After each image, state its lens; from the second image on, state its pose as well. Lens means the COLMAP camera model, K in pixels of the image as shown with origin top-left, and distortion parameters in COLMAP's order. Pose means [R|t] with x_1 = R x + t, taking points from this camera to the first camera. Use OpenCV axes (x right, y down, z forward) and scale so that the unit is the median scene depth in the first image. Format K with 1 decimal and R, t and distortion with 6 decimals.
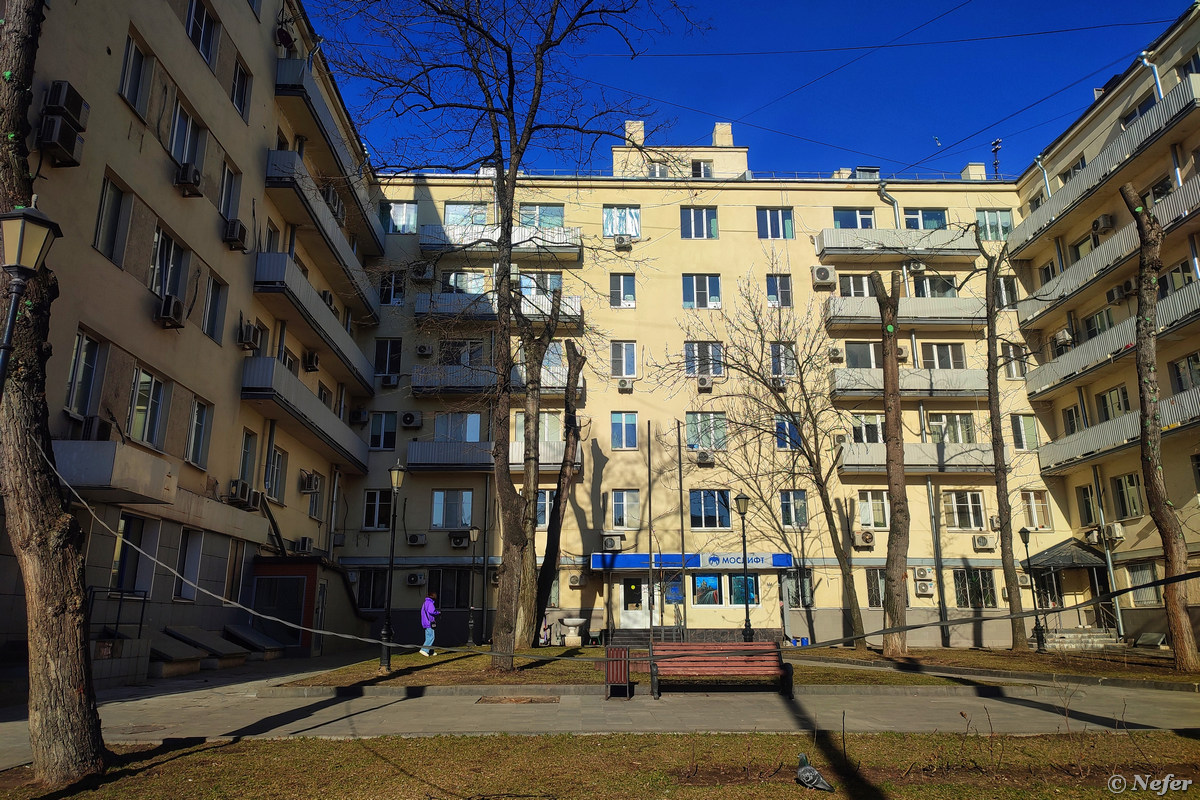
lens RADIAL K [[855.0, 0, 599.2], [0, 855.0, 395.4], [0, 0, 1]] dist [0.003995, -0.002207]
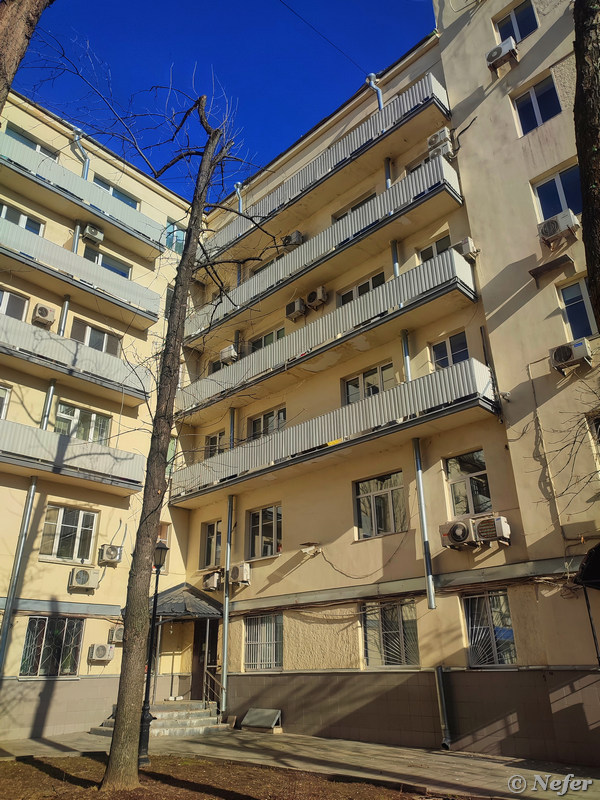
lens RADIAL K [[578.2, 0, 300.3], [0, 578.2, 398.6], [0, 0, 1]] dist [0.035319, 0.003989]
pose [[0.705735, 0.295317, 0.643992, 0.213991], [-0.171519, 0.953161, -0.249129, 0.118658], [-0.687400, 0.065362, 0.723332, 0.504954]]
